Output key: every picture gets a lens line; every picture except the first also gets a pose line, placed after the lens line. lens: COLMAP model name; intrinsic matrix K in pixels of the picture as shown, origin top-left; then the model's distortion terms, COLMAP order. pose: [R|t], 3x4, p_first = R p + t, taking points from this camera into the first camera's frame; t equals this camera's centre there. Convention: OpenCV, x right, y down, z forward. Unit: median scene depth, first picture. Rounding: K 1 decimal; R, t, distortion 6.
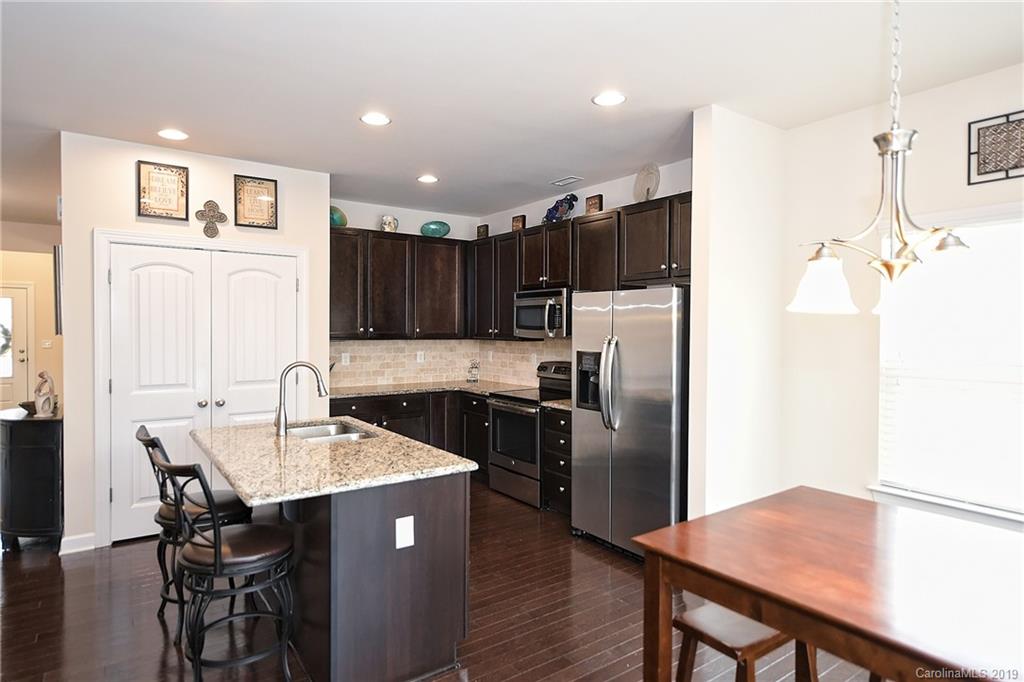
lens RADIAL K [[578.6, 0, 515.0], [0, 578.6, 338.3], [0, 0, 1]] dist [0.000150, -0.000415]
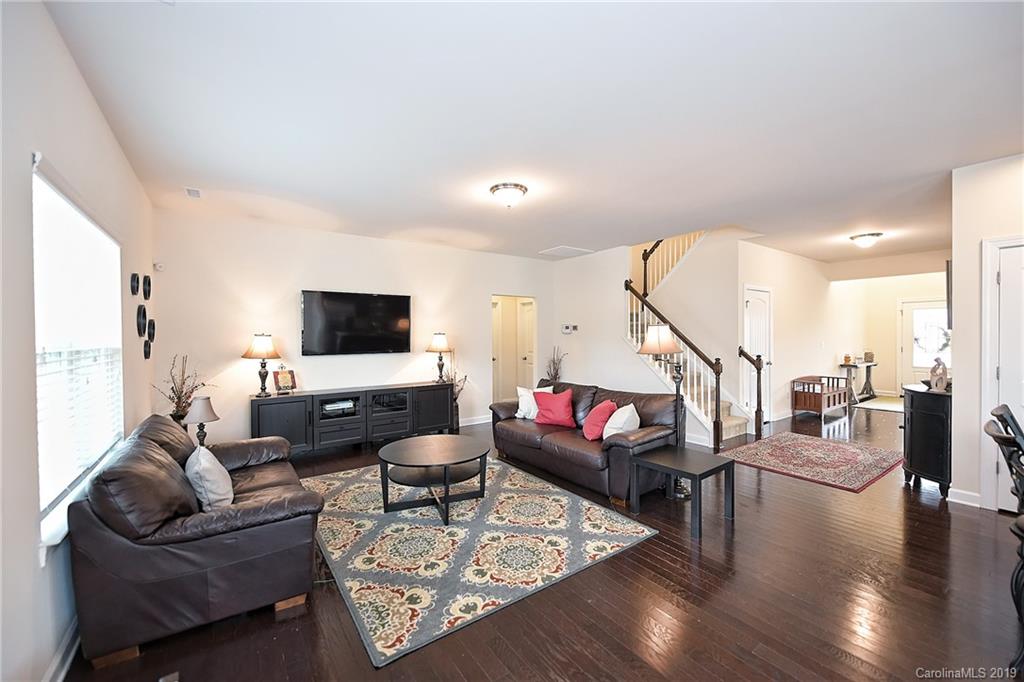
lens RADIAL K [[406.8, 0, 516.8], [0, 406.8, 339.7], [0, 0, 1]] dist [-0.000499, -0.000476]
pose [[0.002412, 0.002929, -0.999993, 0.097929], [-0.011023, 0.999935, 0.002902, 0.022199], [0.999936, 0.011016, 0.002444, 0.033093]]
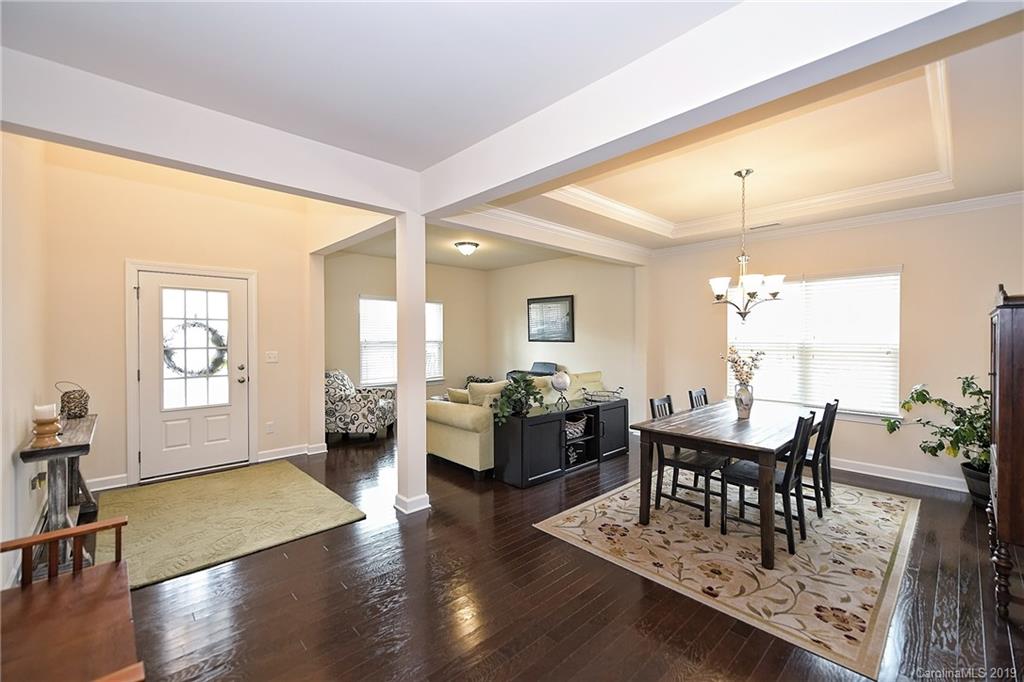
lens RADIAL K [[424.4, 0, 514.8], [0, 424.4, 339.5], [0, 0, 1]] dist [0.002275, -0.000641]
pose [[0.990405, -0.009542, 0.137866, -1.239230], [0.011116, 0.999881, -0.010652, -0.005481], [-0.137748, 0.012083, 0.990394, 0.917464]]
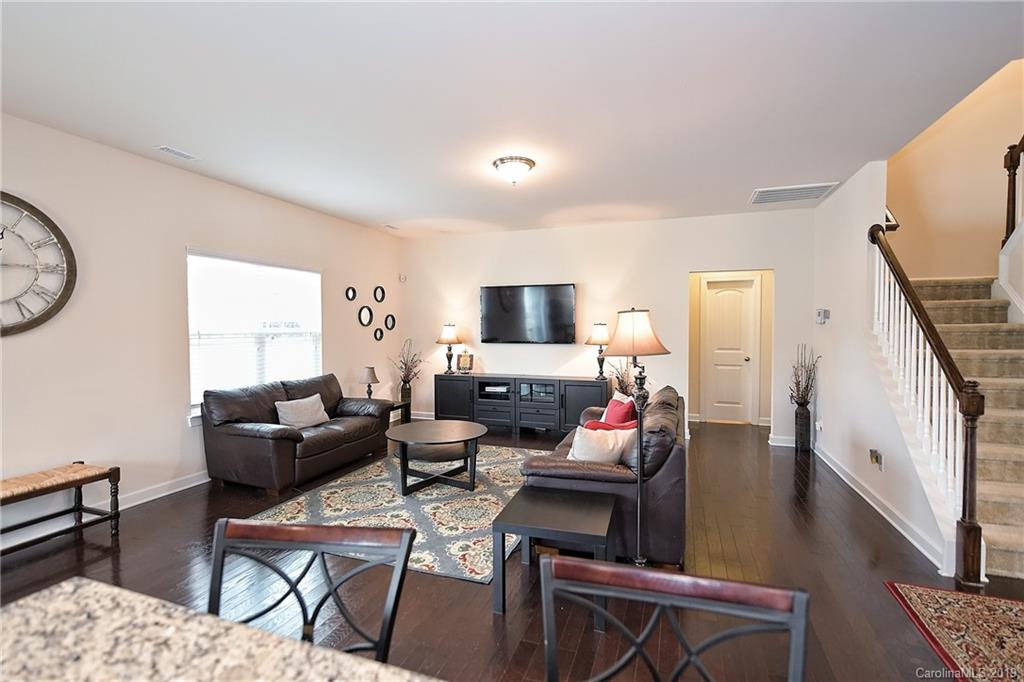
lens RADIAL K [[466.1, 0, 515.2], [0, 466.1, 340.2], [0, 0, 1]] dist [-0.001783, -0.000335]
pose [[-0.818931, 0.009849, -0.573807, -0.260844], [-0.014913, 0.999150, 0.038434, 0.007500], [0.573698, 0.040032, -0.818088, 0.758260]]
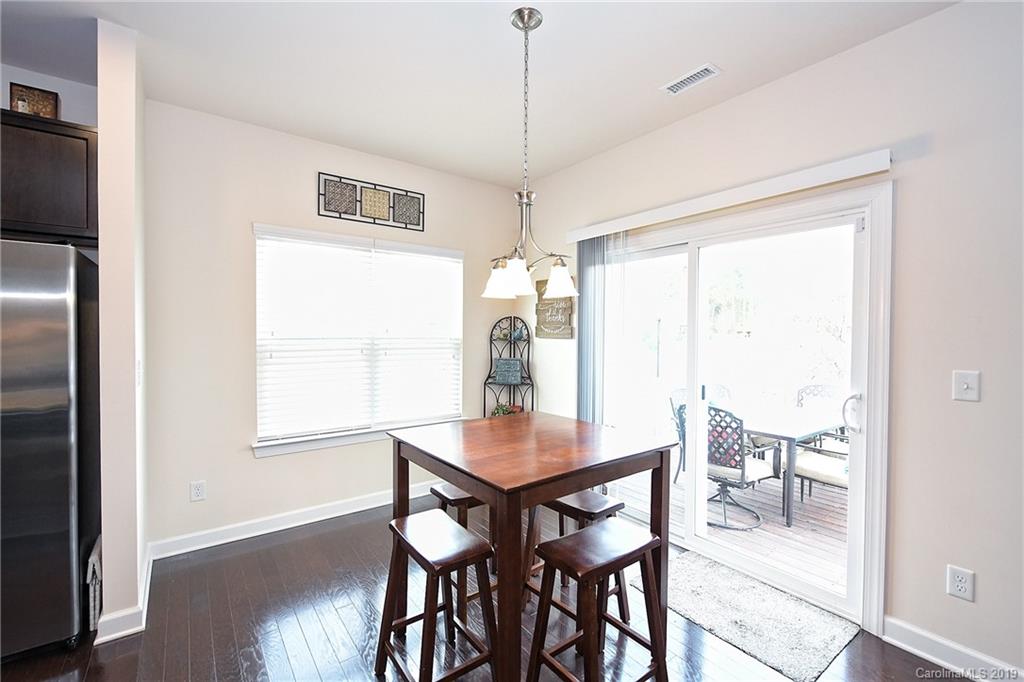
lens RADIAL K [[440.4, 0, 513.7], [0, 440.4, 339.1], [0, 0, 1]] dist [-0.001515, -0.000026]
pose [[-0.027232, -0.023132, 0.999361, -0.226188], [0.011280, 0.999661, 0.023446, 0.016558], [-0.999566, 0.011911, -0.026961, 0.364280]]
